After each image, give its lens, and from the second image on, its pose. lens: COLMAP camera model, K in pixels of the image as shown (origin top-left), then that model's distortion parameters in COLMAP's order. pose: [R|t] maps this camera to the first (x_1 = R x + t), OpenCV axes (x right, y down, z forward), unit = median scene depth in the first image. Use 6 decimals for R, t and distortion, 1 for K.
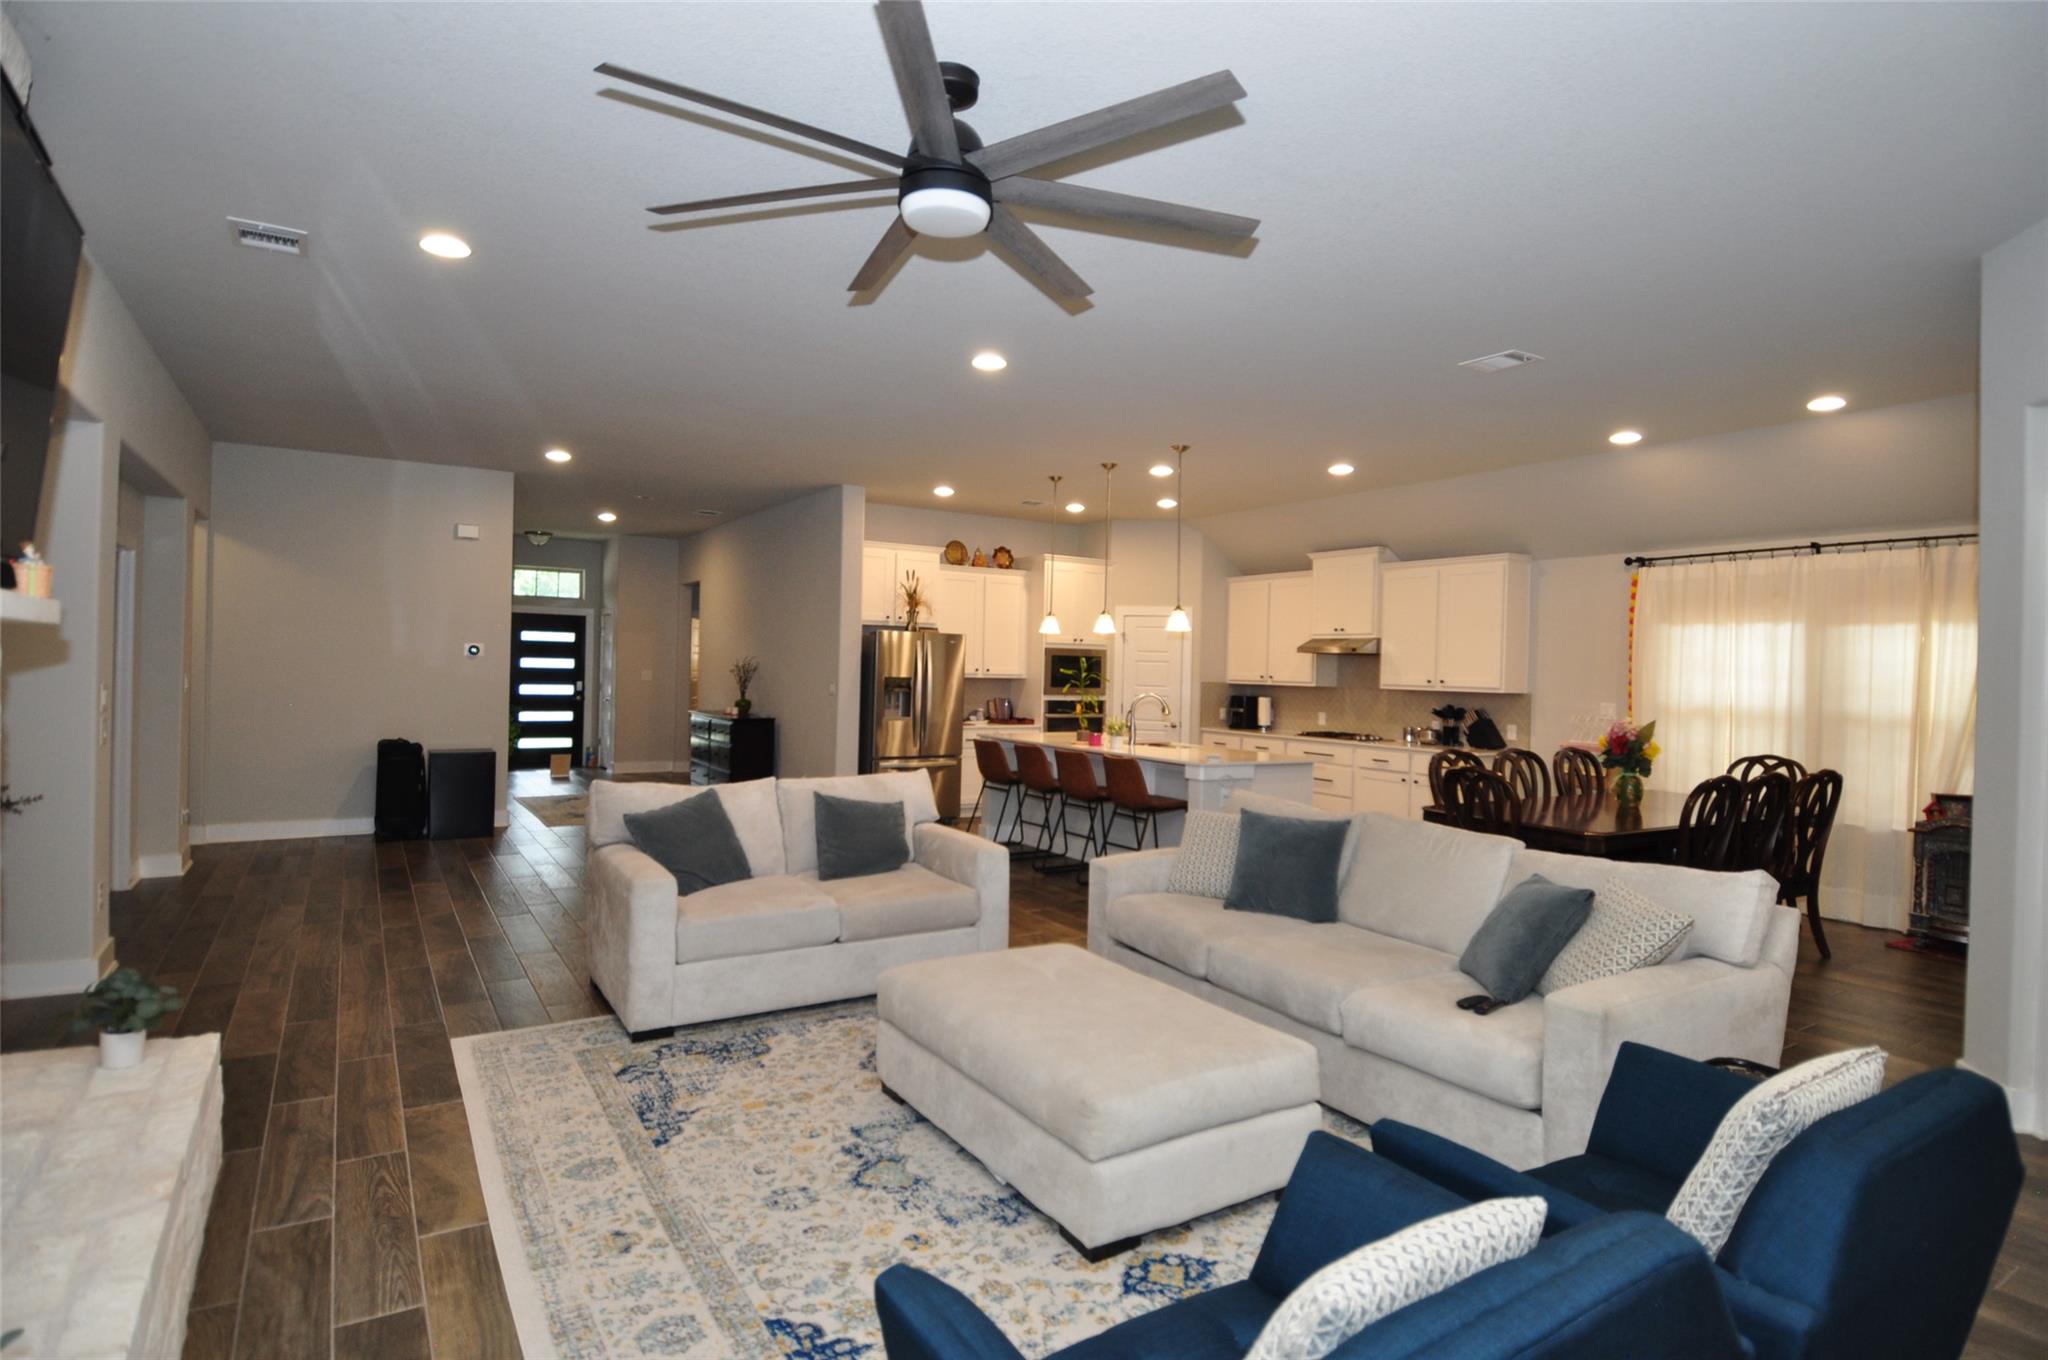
lens RADIAL K [[1067.7, 0, 1049.2], [0, 1067.7, 682.5], [0, 0, 1]] dist [0.036710, -0.041031]
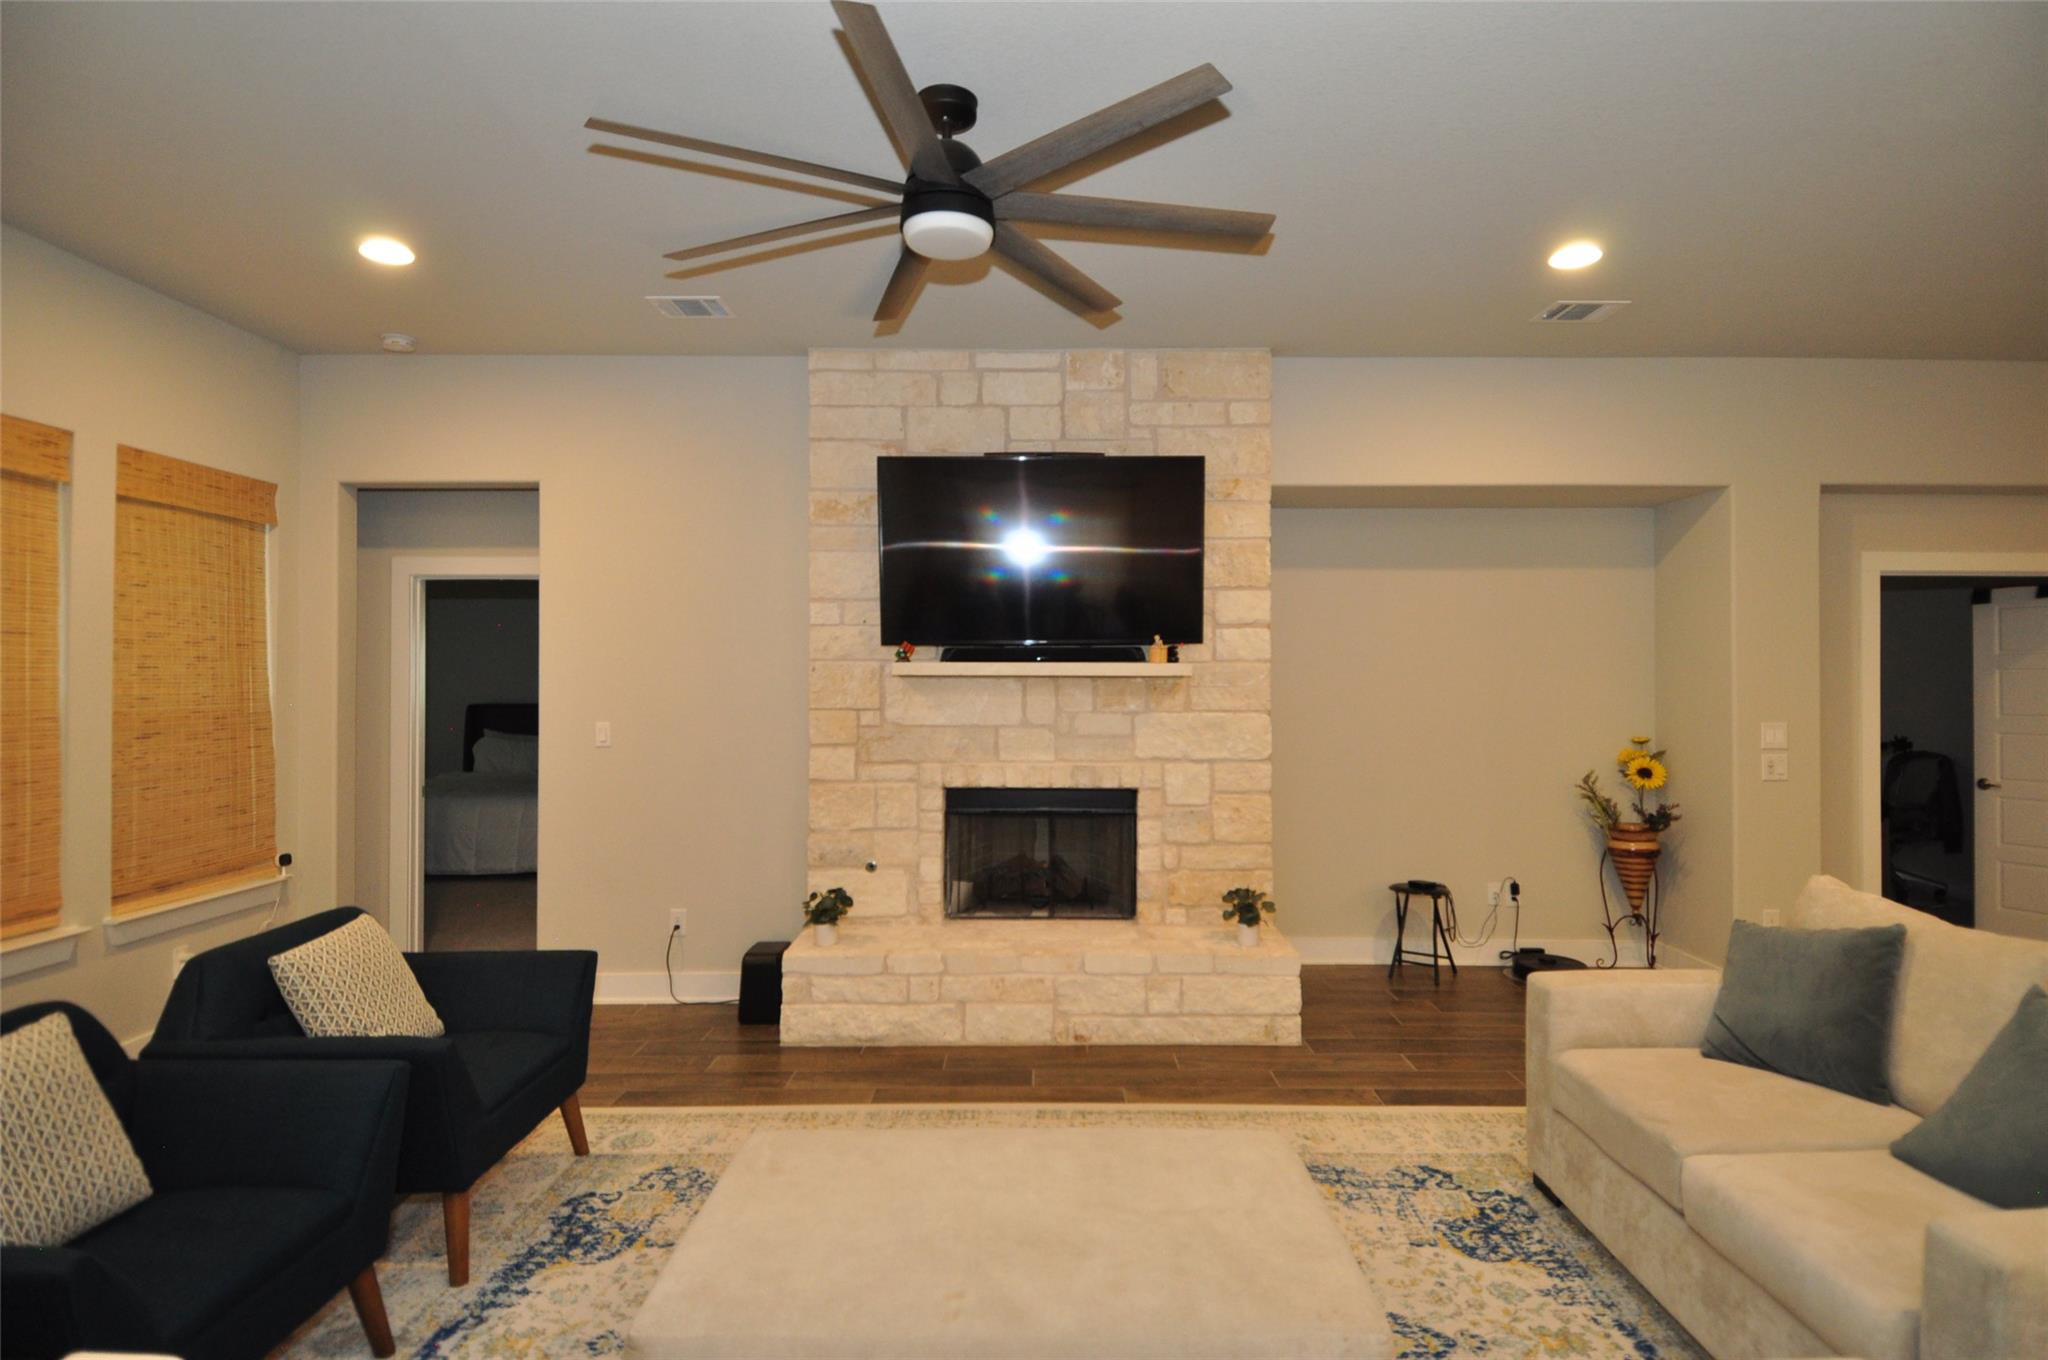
lens RADIAL K [[1067.7, 0, 1041.4], [0, 1067.7, 670.8], [0, 0, 1]] dist [0.036710, -0.041031]
pose [[-0.547619, -0.031555, -0.836132, 0.268380], [-0.023840, 0.999471, -0.022105, -0.006125], [0.836388, 0.007828, -0.548082, 0.638524]]
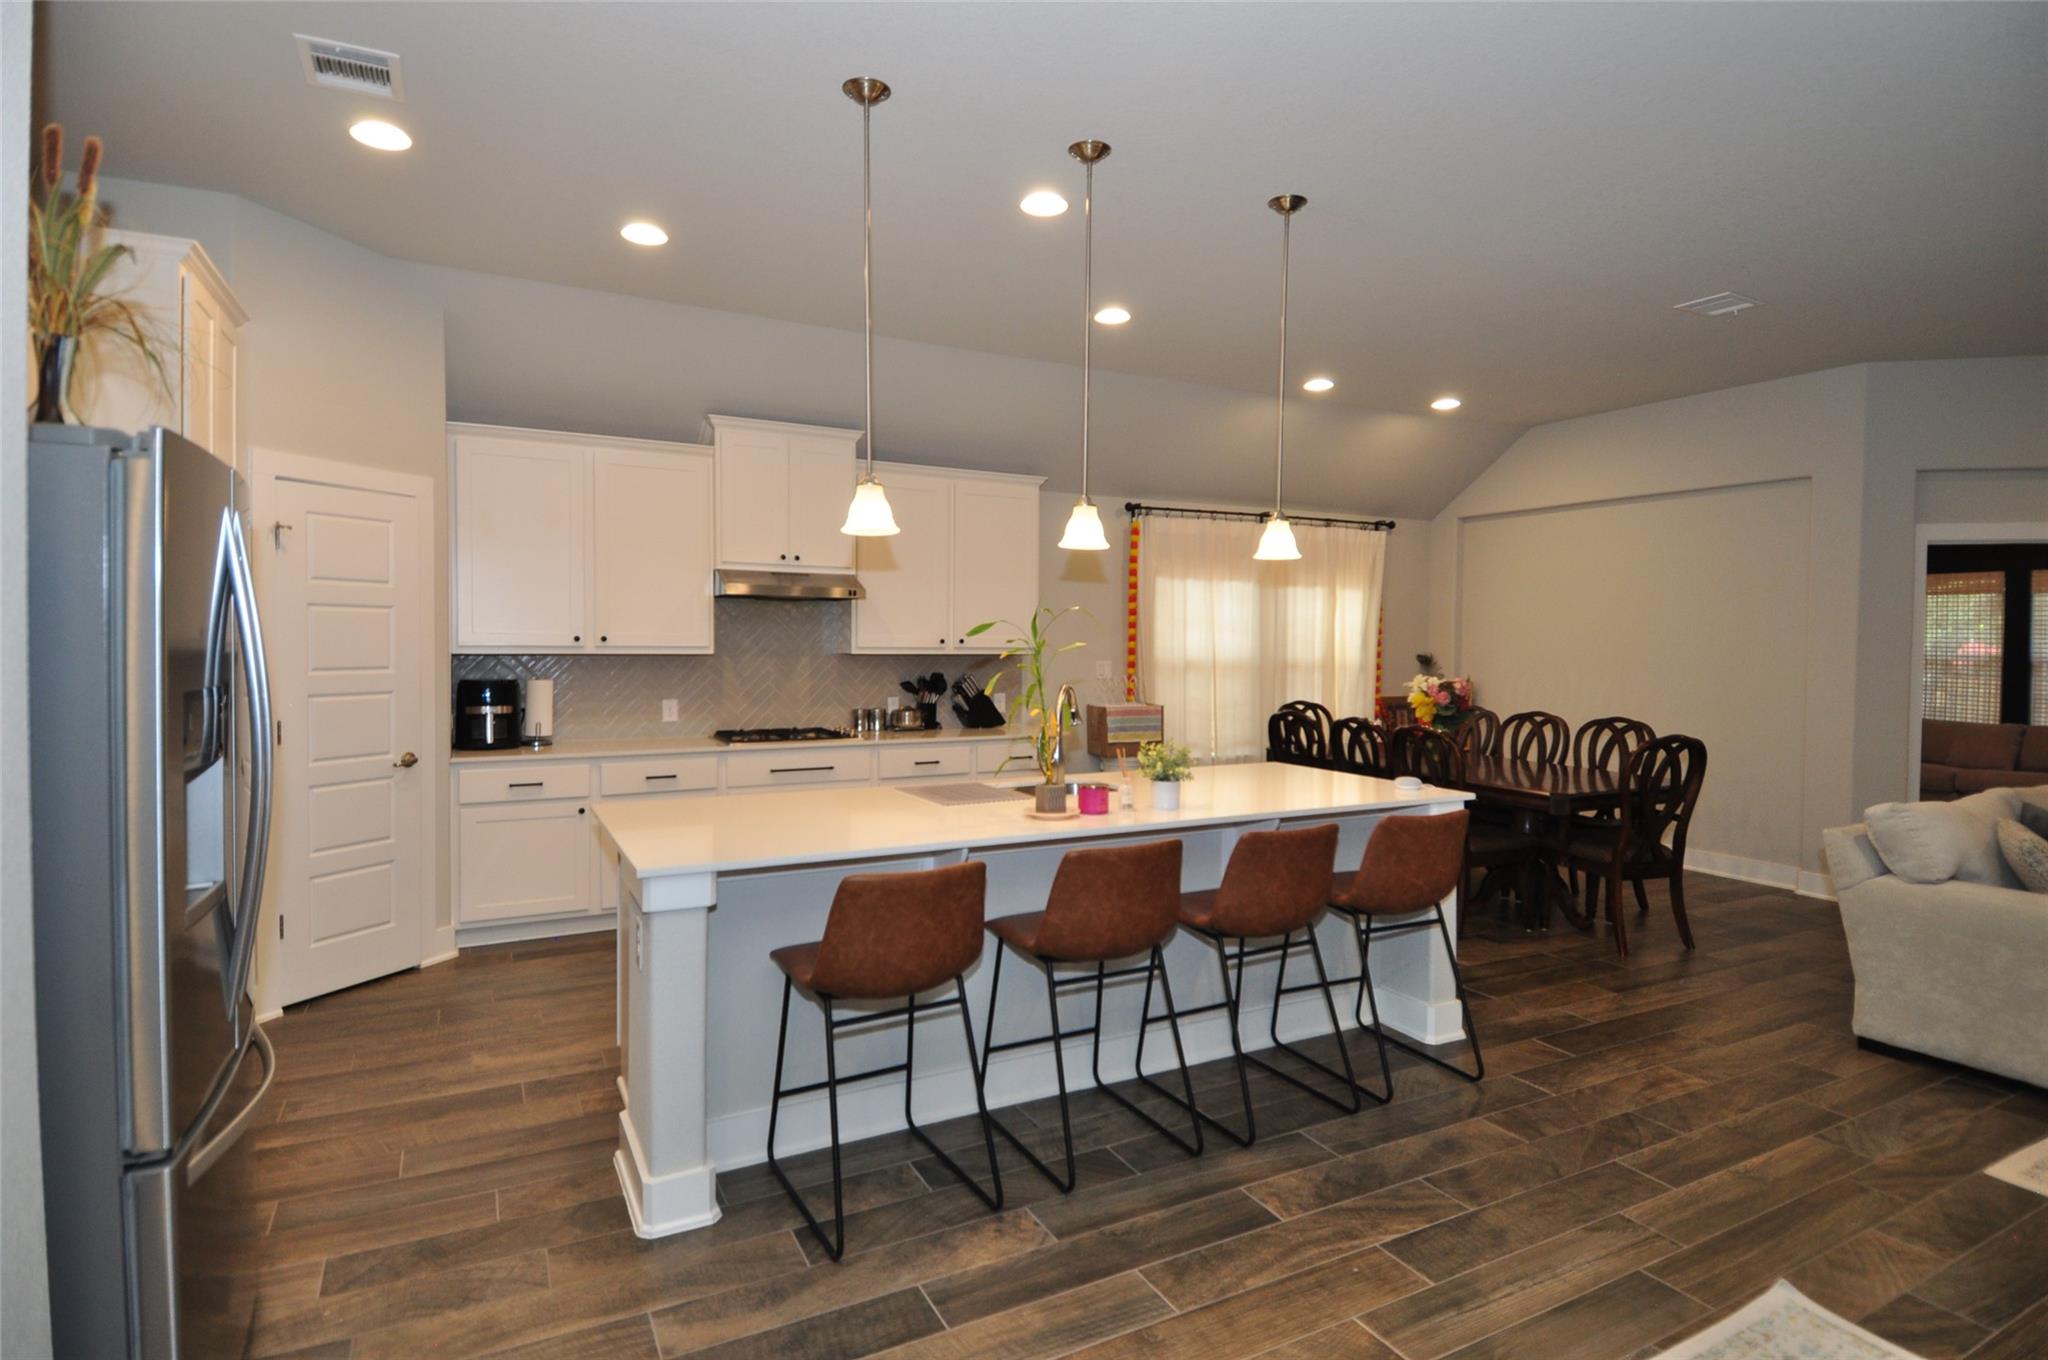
lens RADIAL K [[1067.7, 0, 1048.5], [0, 1067.7, 671.6], [0, 0, 1]] dist [0.036710, -0.041031]
pose [[0.081165, -0.053676, 0.995254, -0.424583], [0.006303, 0.998556, 0.053341, -0.022646], [-0.996681, 0.001944, 0.081386, 1.093317]]
